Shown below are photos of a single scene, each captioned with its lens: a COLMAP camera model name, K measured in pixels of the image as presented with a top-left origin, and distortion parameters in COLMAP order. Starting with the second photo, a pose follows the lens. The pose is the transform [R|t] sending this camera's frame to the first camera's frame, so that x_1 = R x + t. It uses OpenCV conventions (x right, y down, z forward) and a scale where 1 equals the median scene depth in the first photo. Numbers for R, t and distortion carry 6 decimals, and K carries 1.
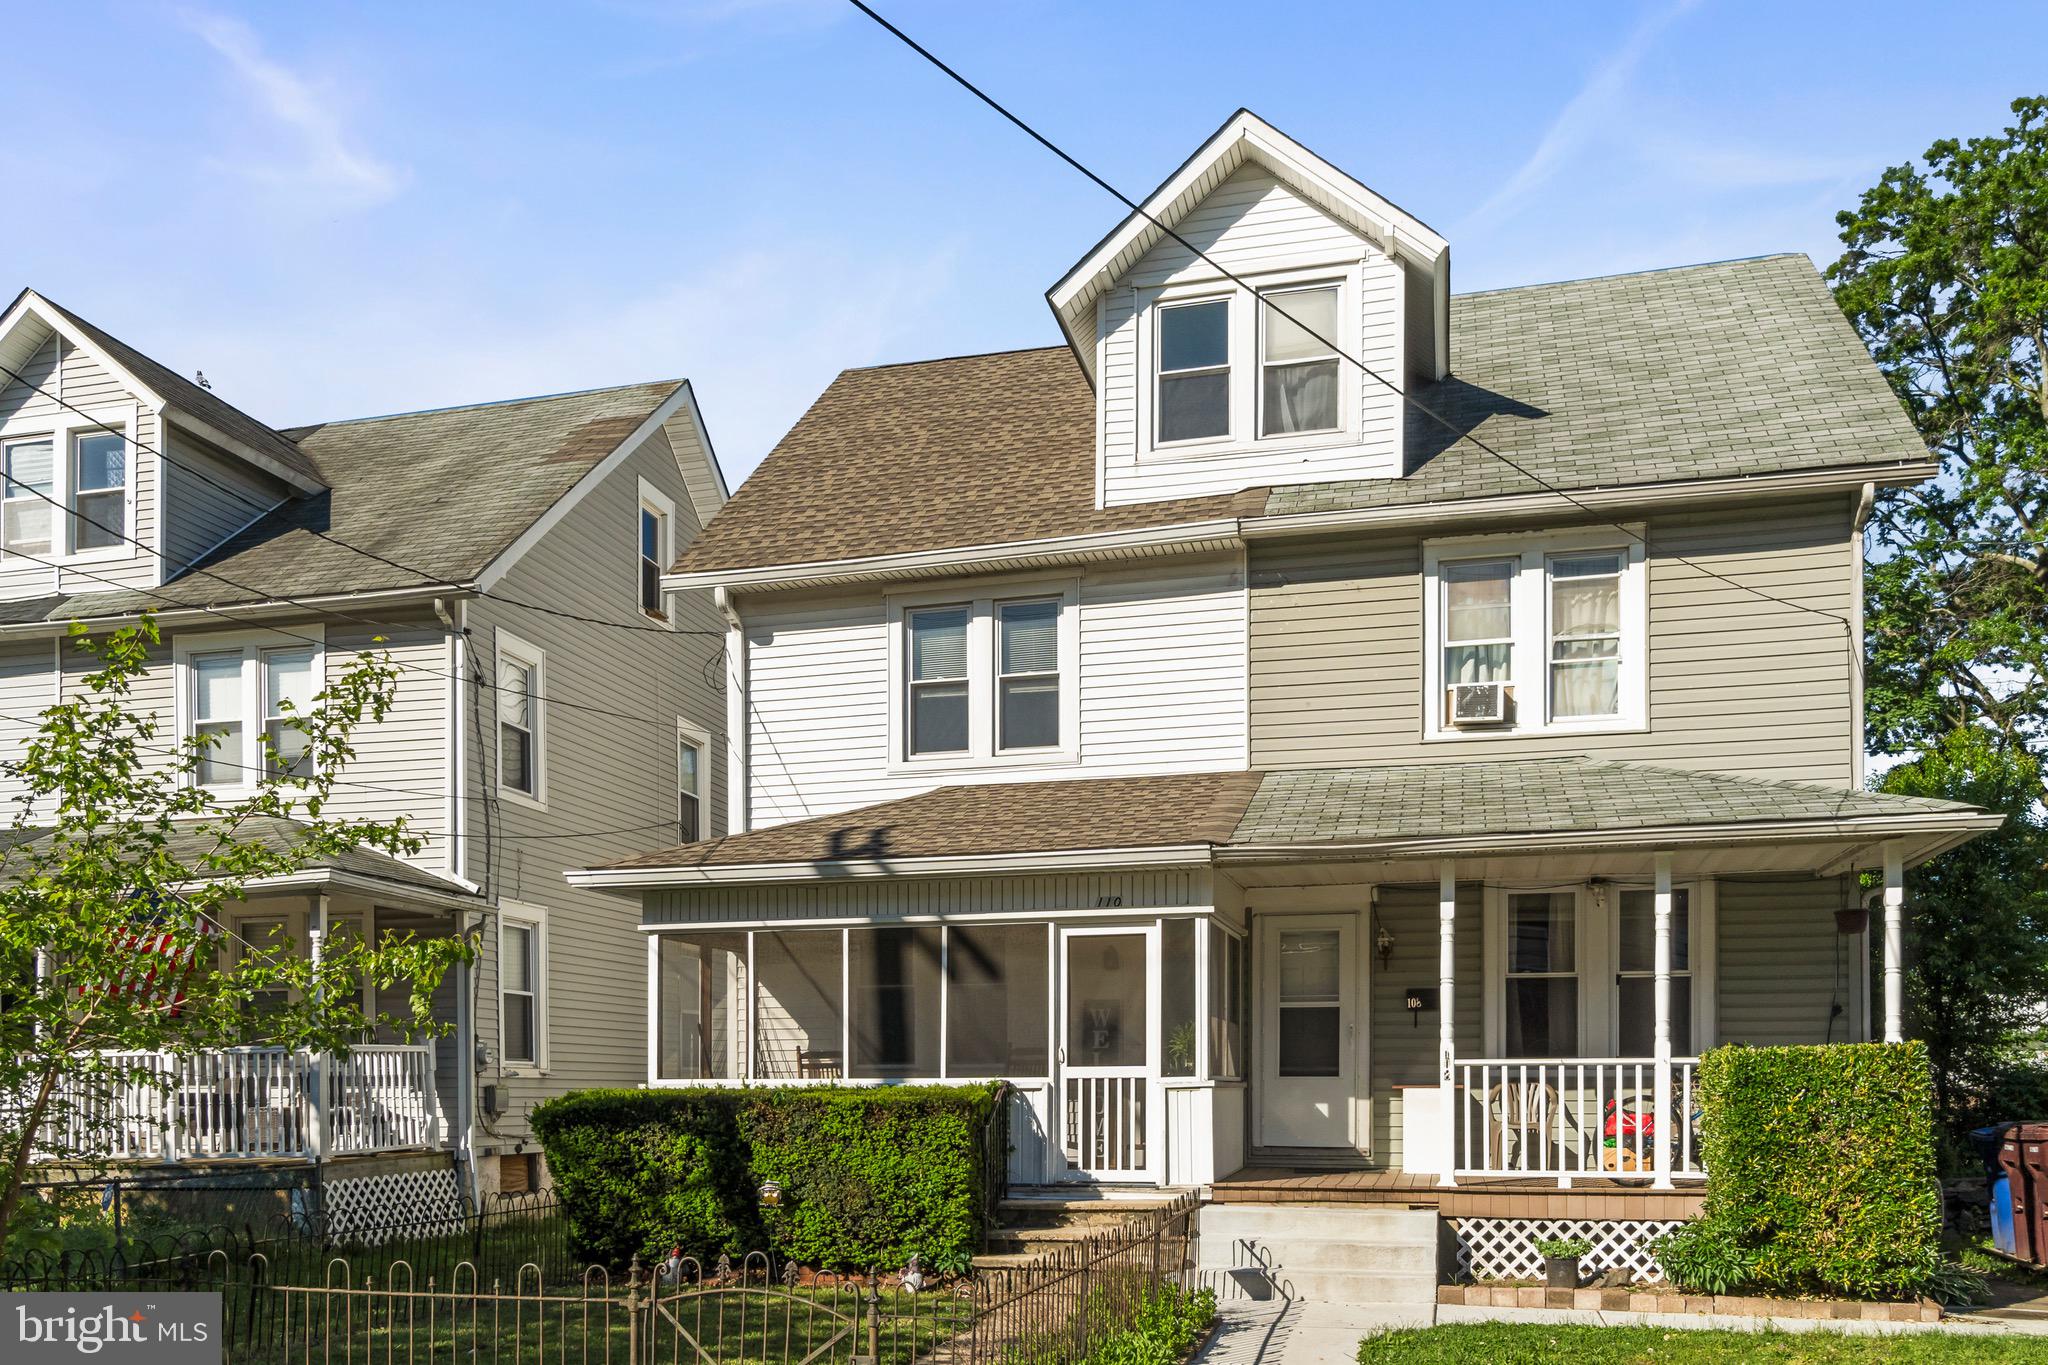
lens RADIAL K [[1578.3, 0, 1016.6], [0, 1578.3, 796.6], [0, 0, 1]] dist [0.000398, 0.003030]
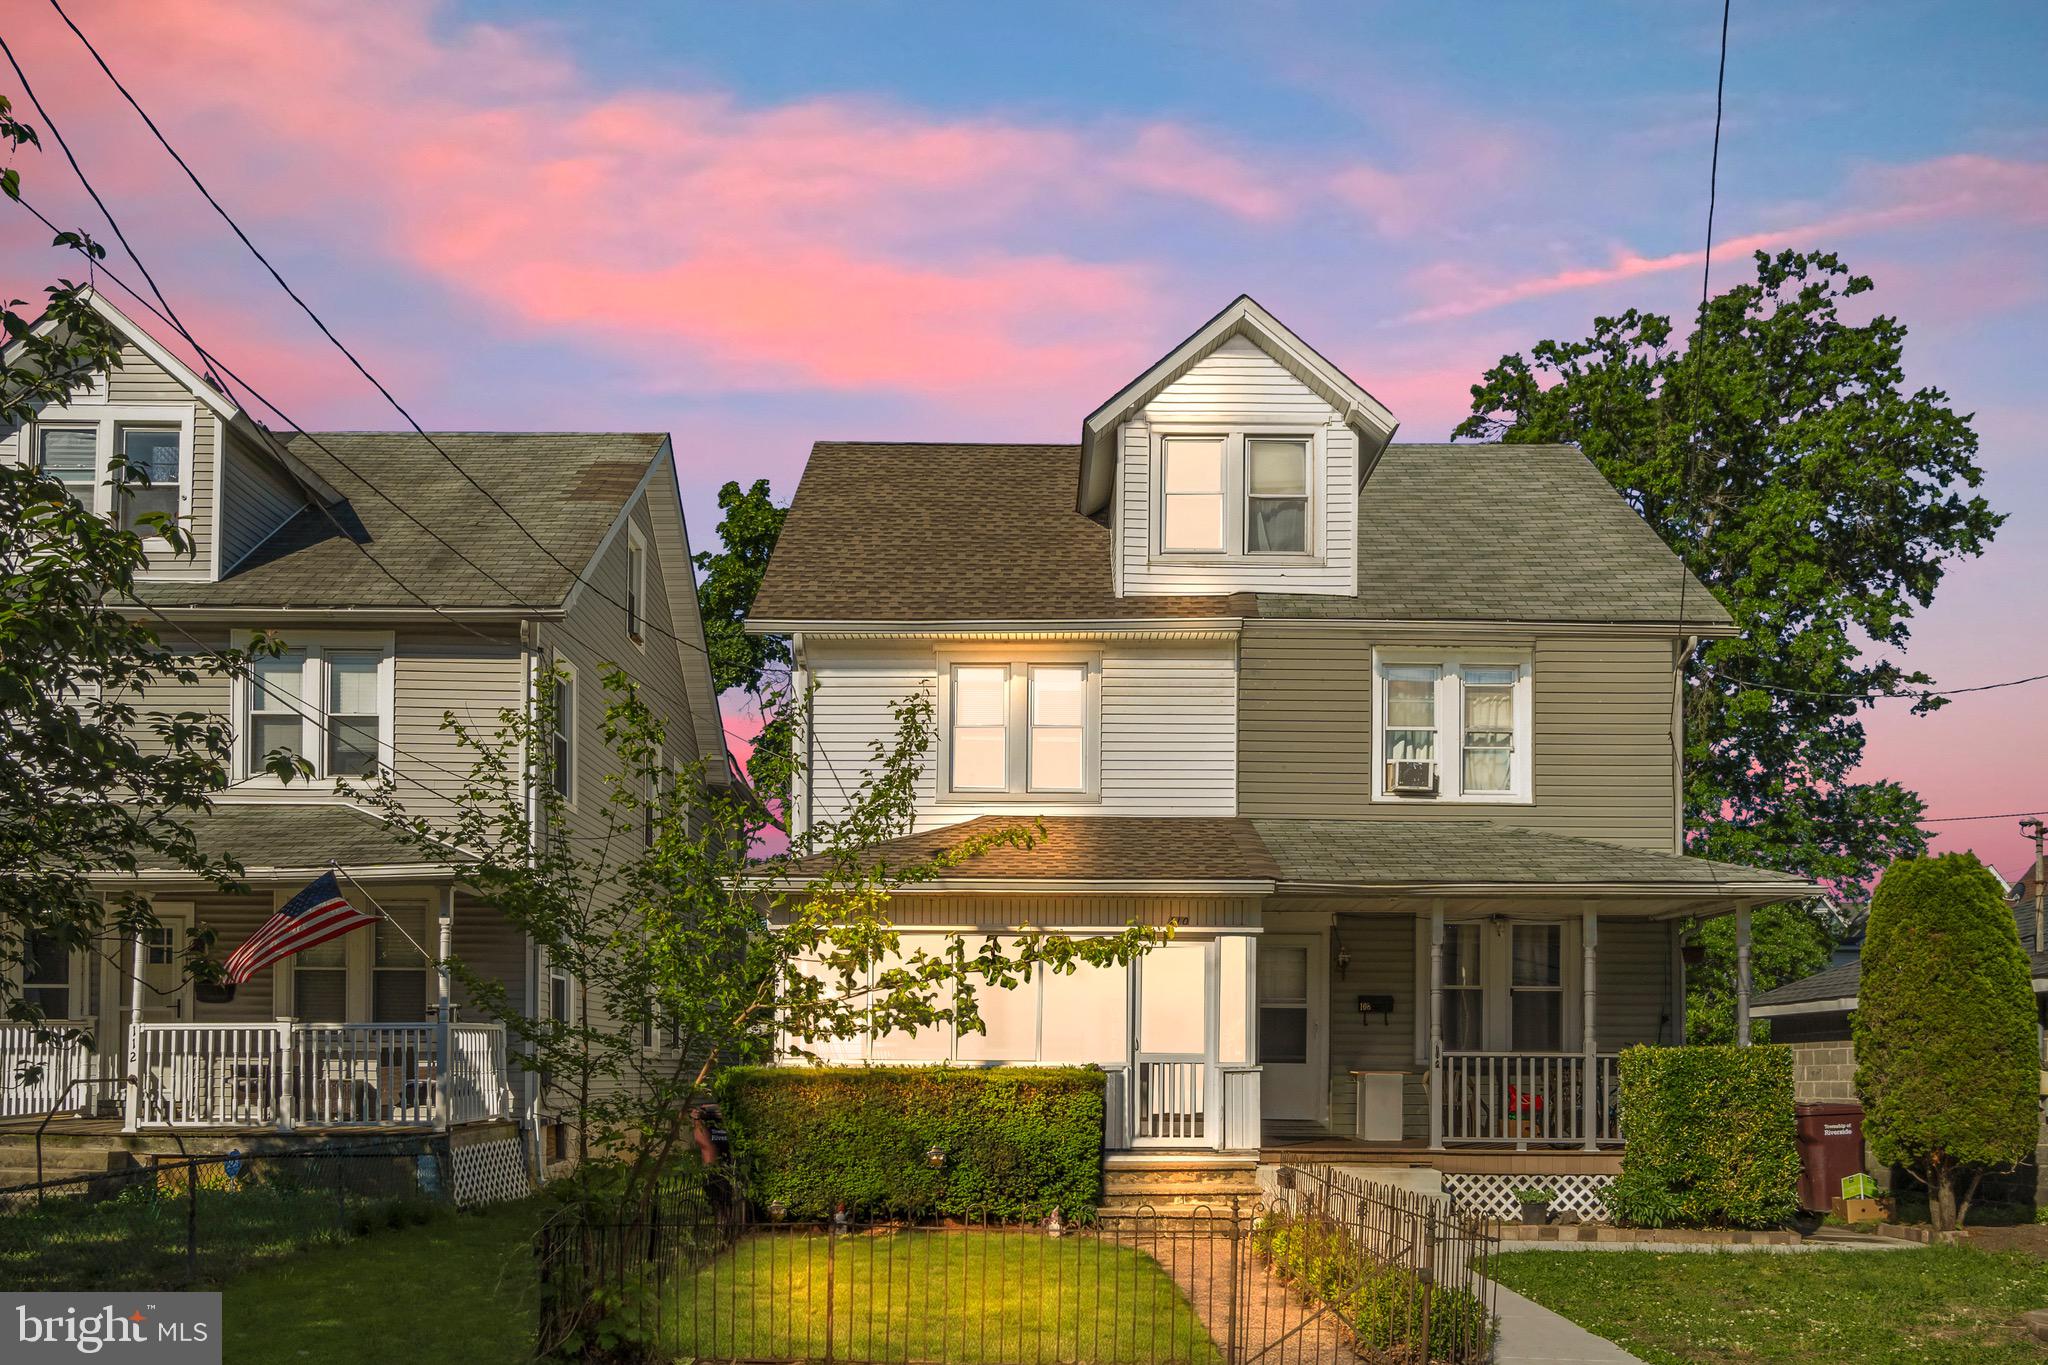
lens RADIAL K [[1406.2, 0, 1033.9], [0, 1406.2, 751.8], [0, 0, 1]] dist [0.000860, -0.004544]
pose [[0.969824, 0.064796, 0.235038, -0.283568], [-0.055652, 0.997420, -0.045336, -0.008871], [-0.237369, 0.030887, 0.970928, -0.051076]]
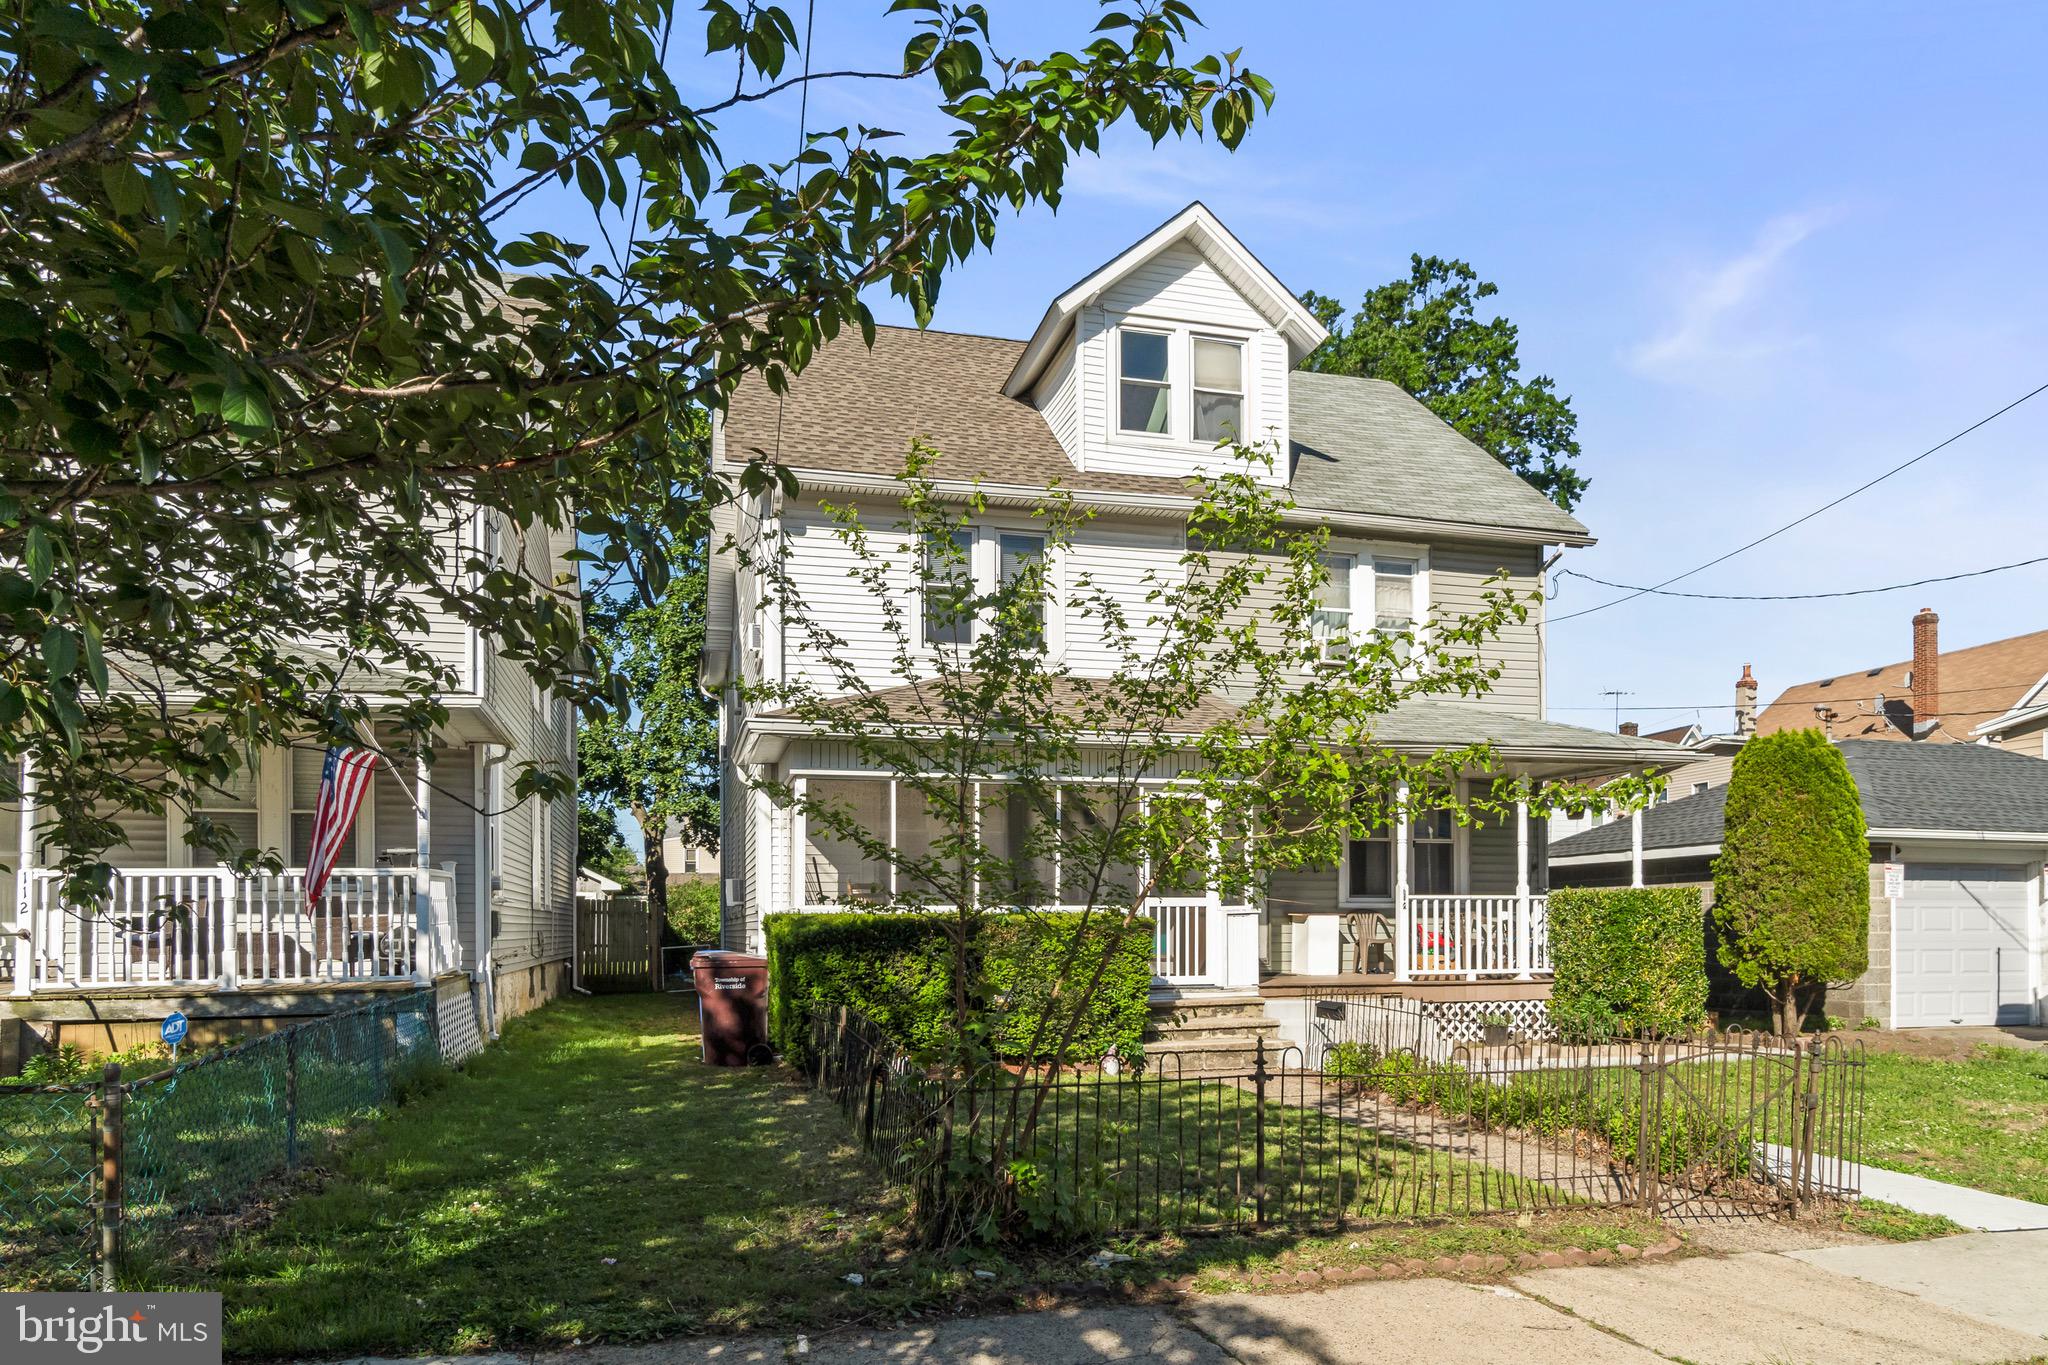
lens RADIAL K [[1211.1, 0, 1024.0], [0, 1211.1, 682.5], [0, 0, 1]] dist [-0.003251, -0.000484]
pose [[0.880165, 0.092656, 0.465537, -0.477066], [-0.087457, 0.995628, -0.032809, 0.031312], [-0.466541, -0.011837, 0.884420, 0.143391]]
